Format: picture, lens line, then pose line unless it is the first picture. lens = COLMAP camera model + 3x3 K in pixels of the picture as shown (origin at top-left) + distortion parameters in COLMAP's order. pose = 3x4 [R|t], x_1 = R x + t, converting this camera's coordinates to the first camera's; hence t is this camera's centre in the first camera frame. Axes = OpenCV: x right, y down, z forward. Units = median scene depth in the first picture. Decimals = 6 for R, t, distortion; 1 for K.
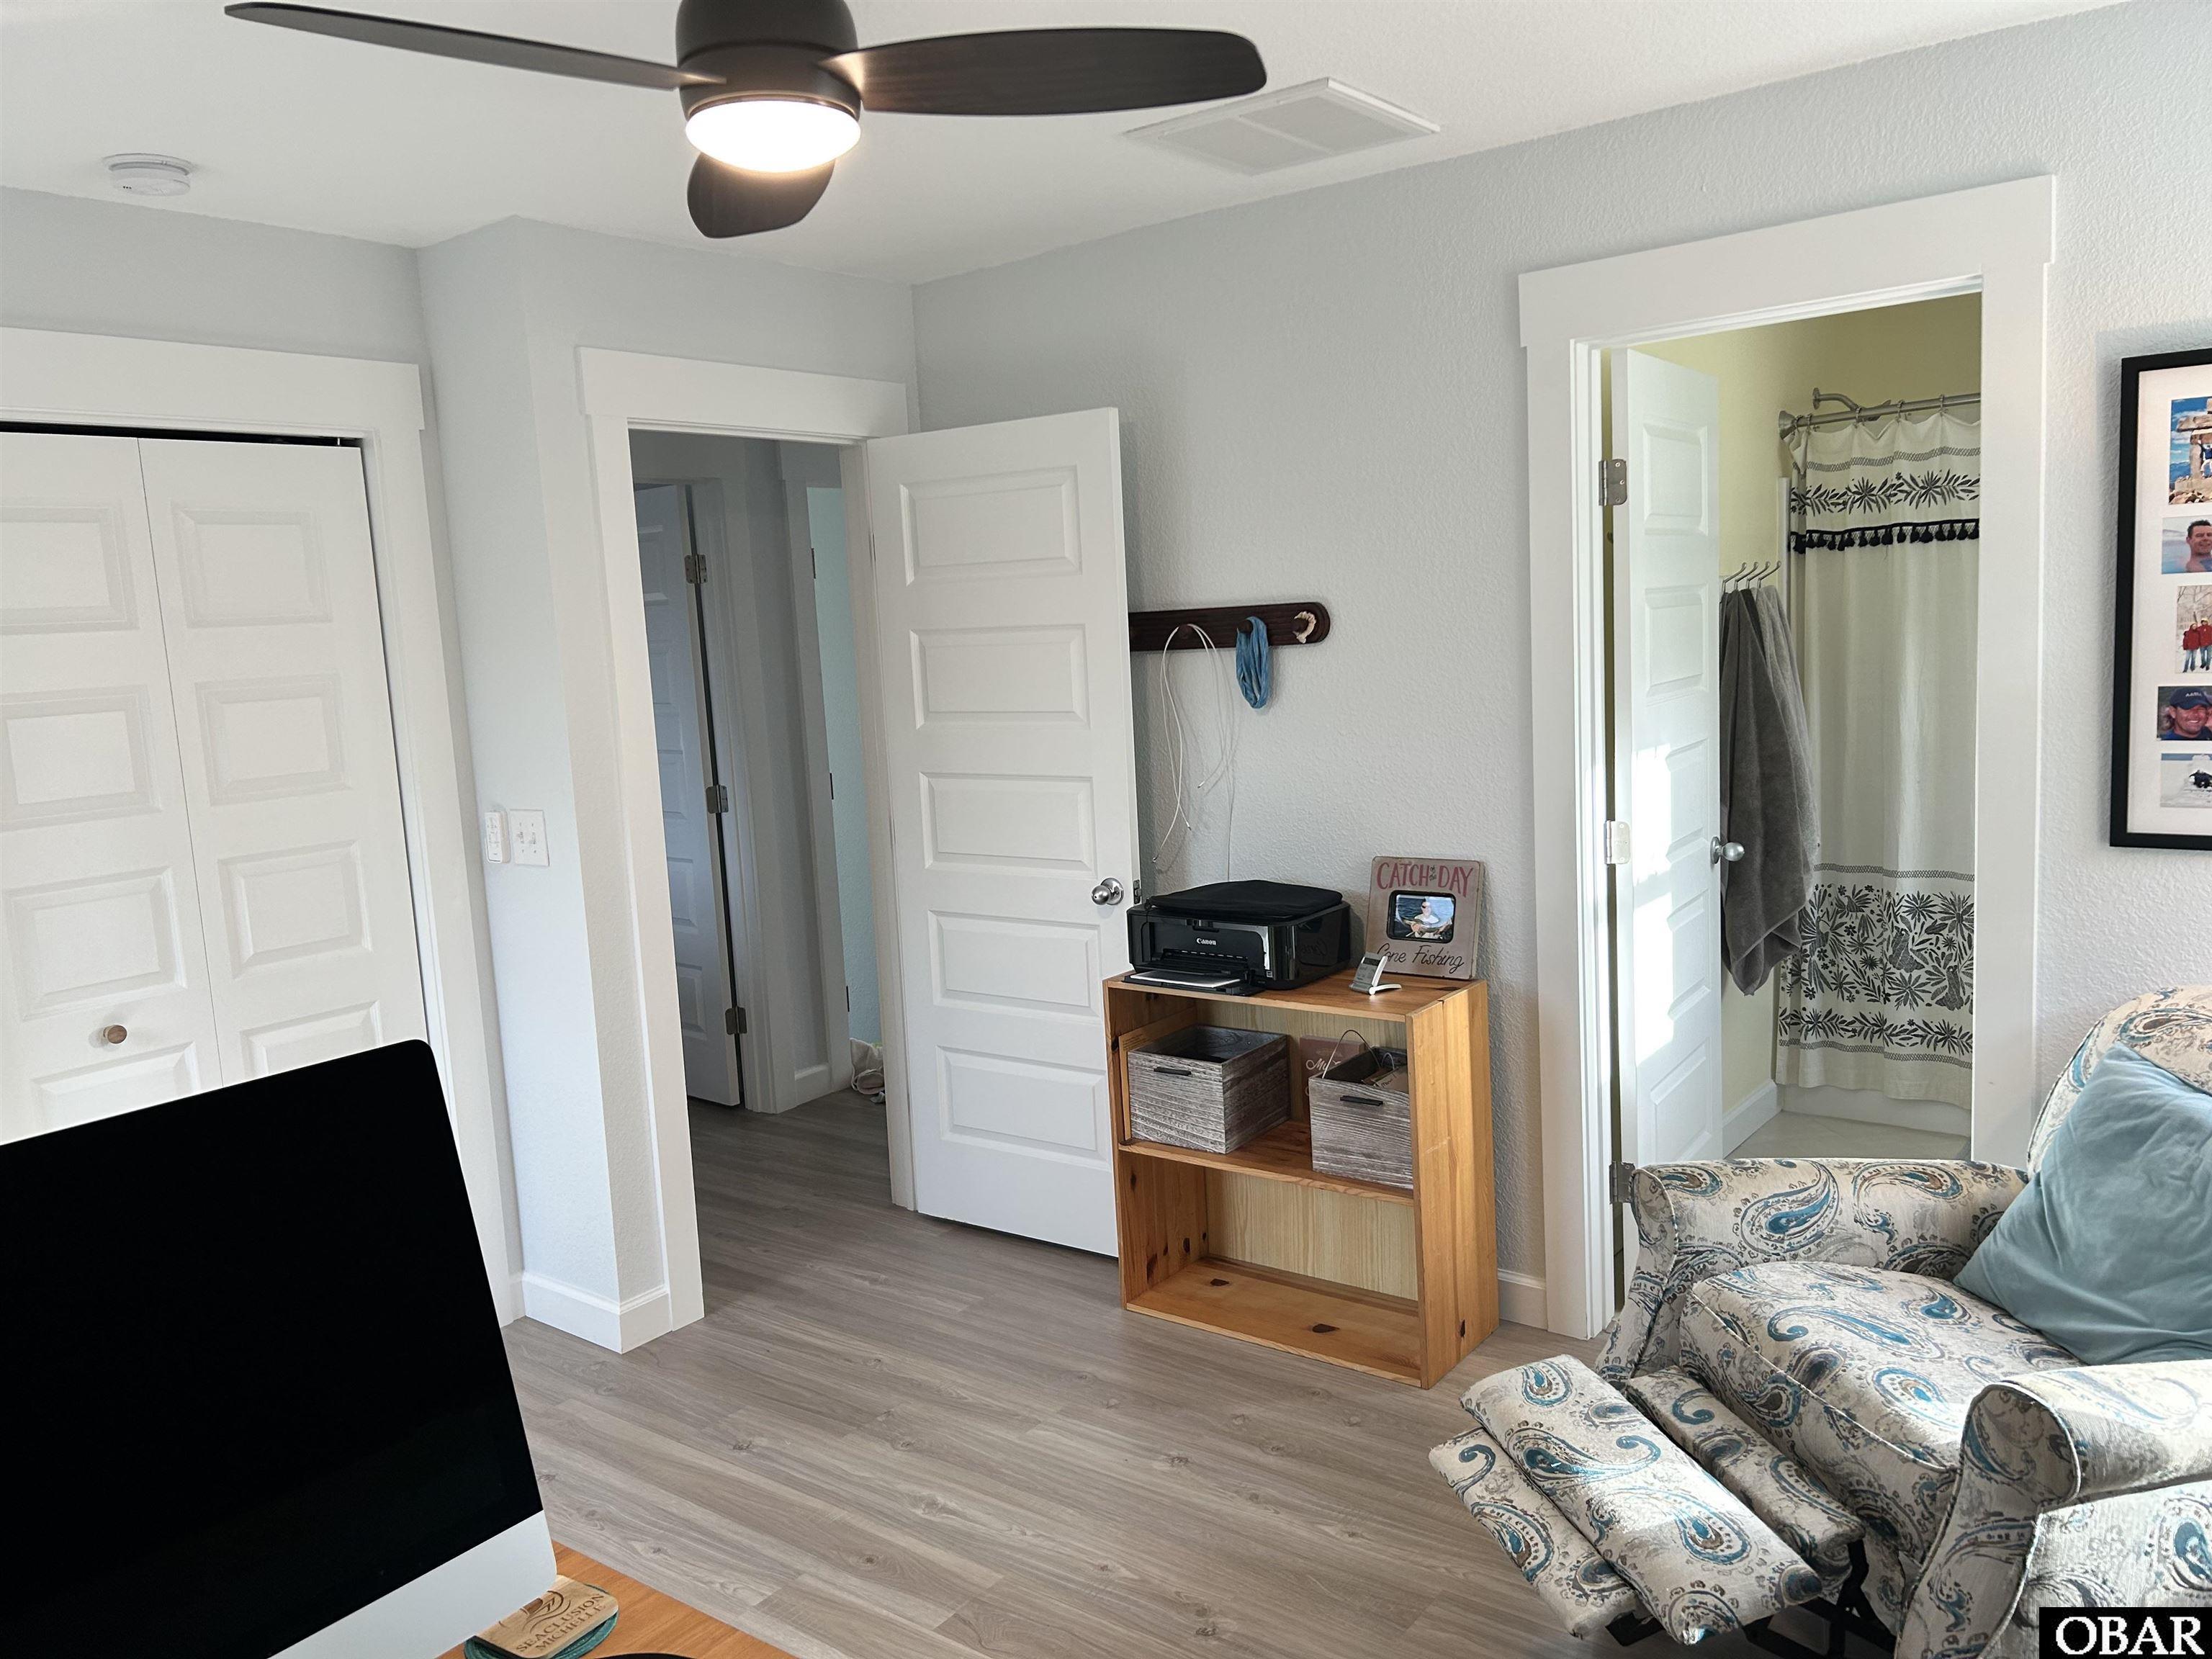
lens RADIAL K [[1658.6, 0, 1106.0], [0, 1658.6, 829.5], [0, 0, 1]] dist [0.007729, -0.013213]
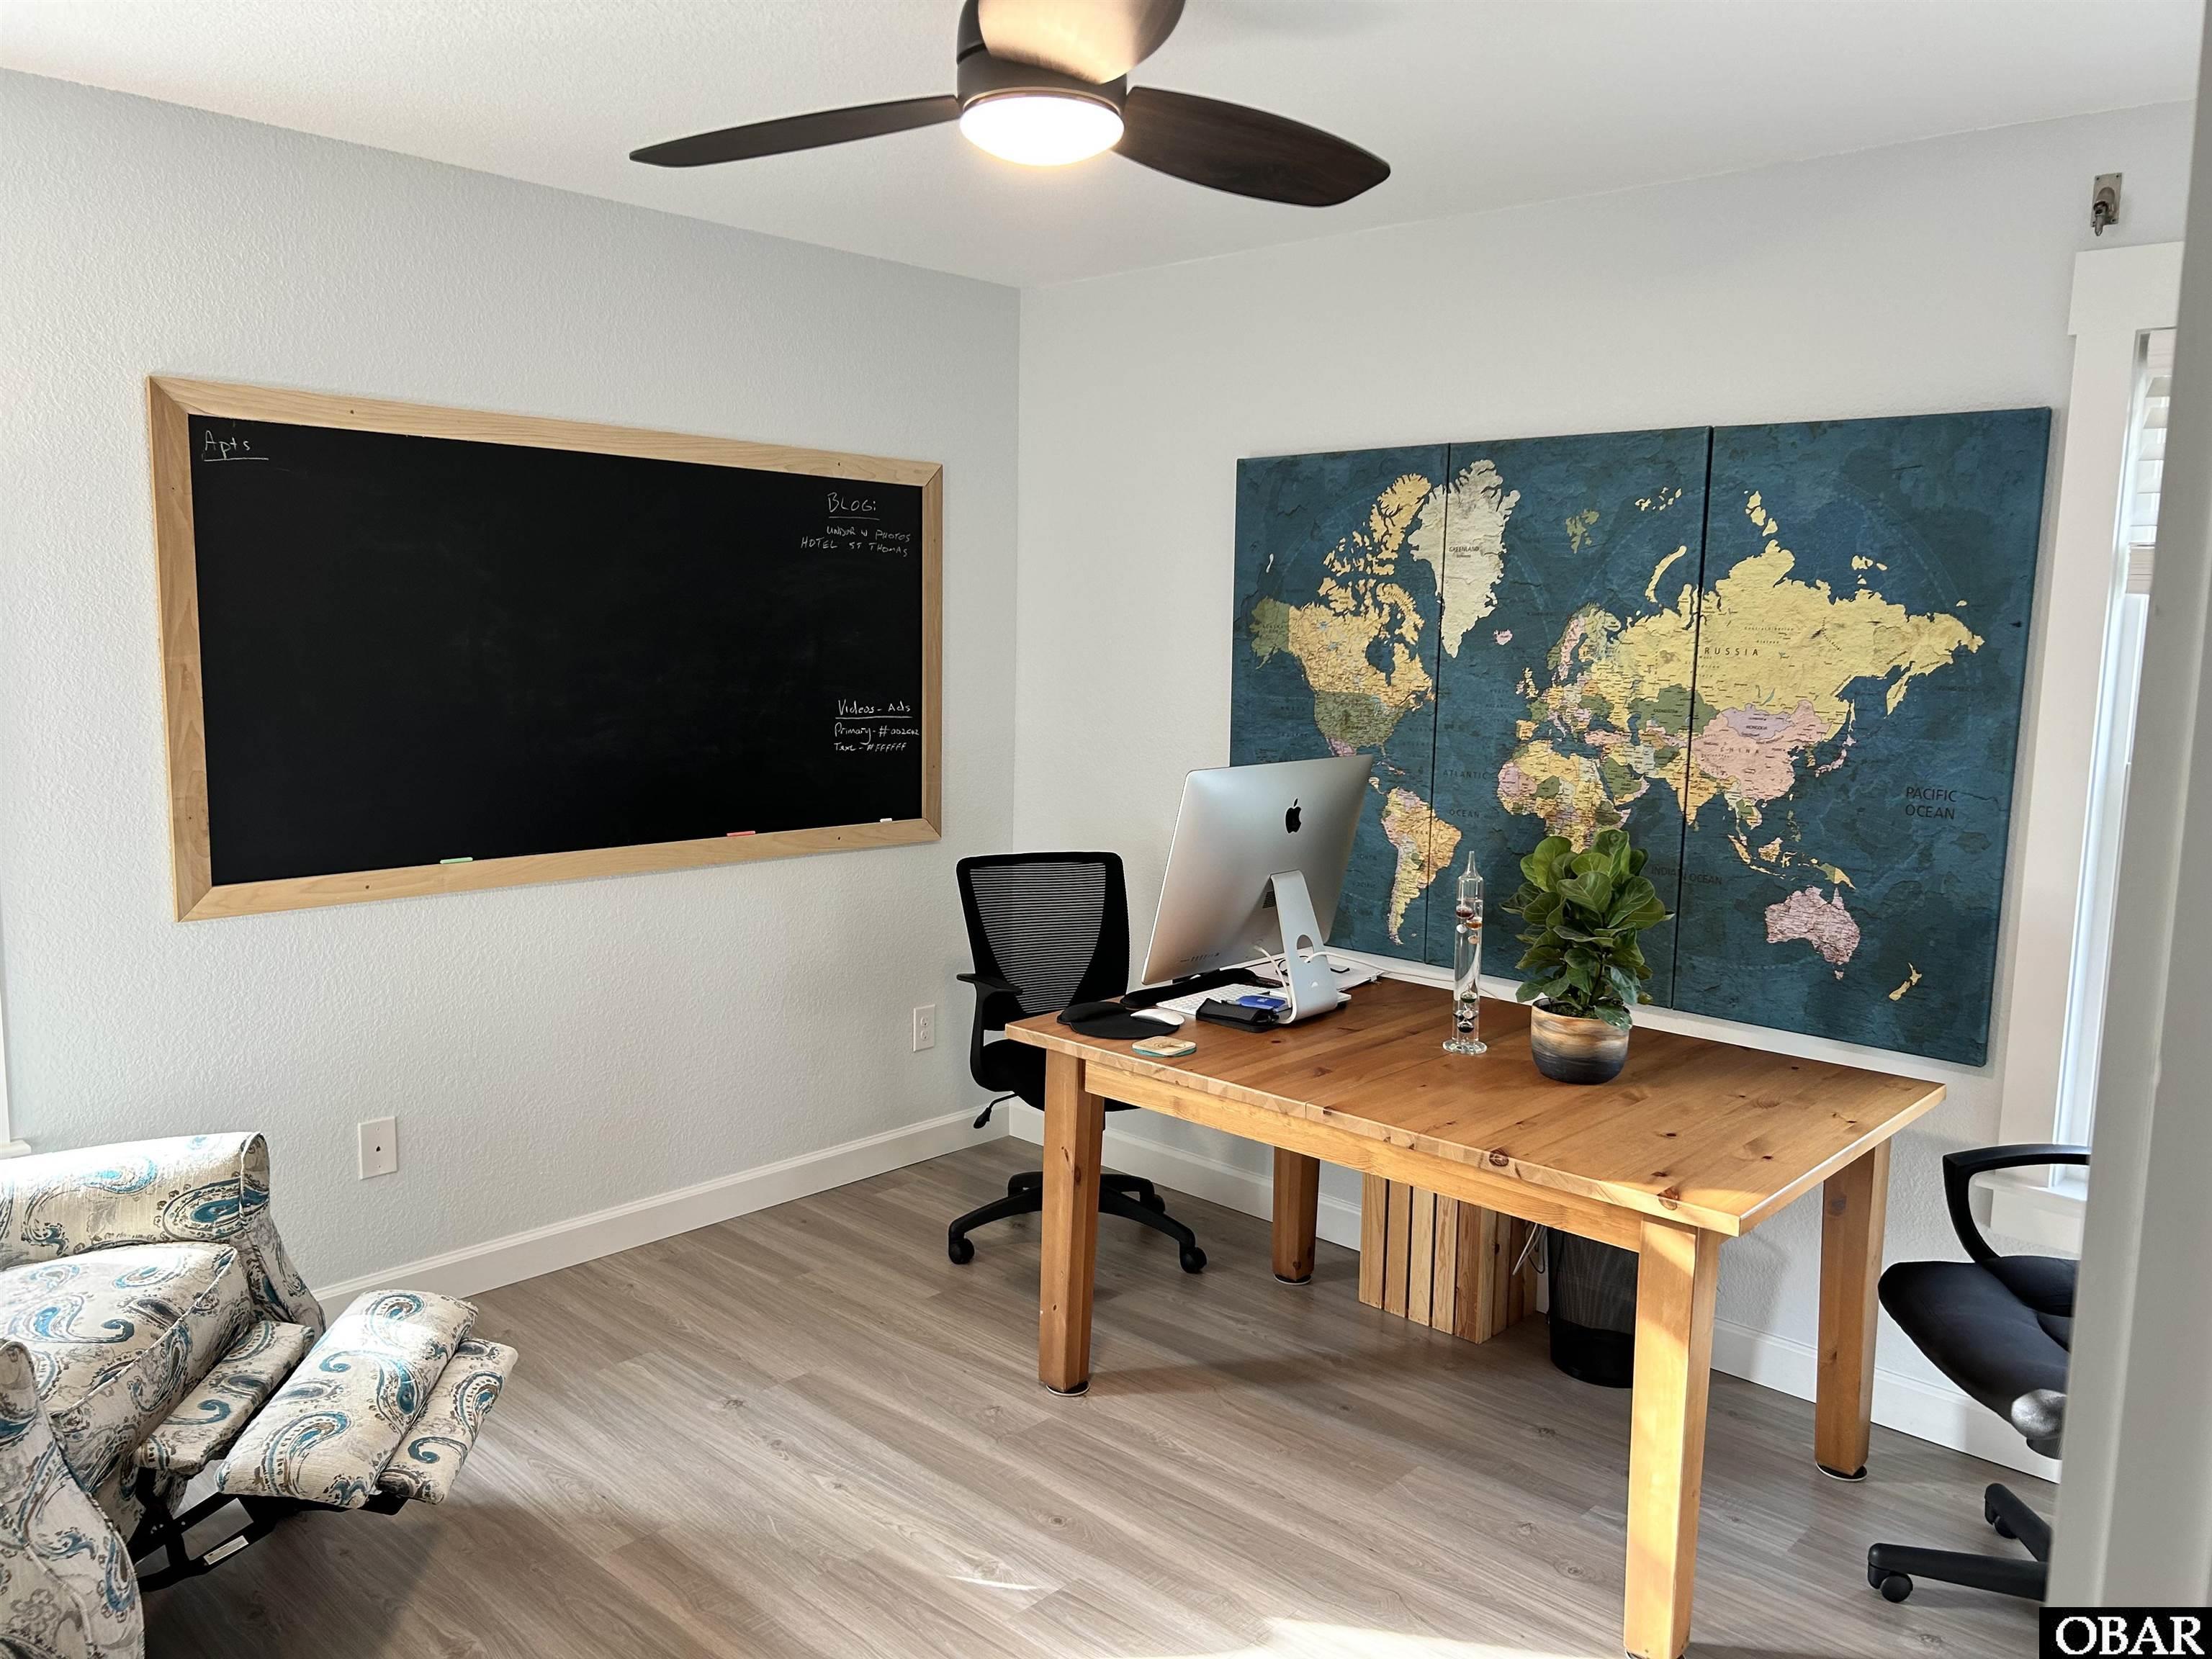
lens RADIAL K [[1672.8, 0, 1106.0], [0, 1672.8, 829.5], [0, 0, 1]] dist [0.080373, -0.135706]
pose [[-0.994700, 0.019854, 0.100888, -0.299681], [0.044987, 0.966321, 0.253377, -0.226365], [-0.092459, 0.256573, -0.962092, 1.897626]]
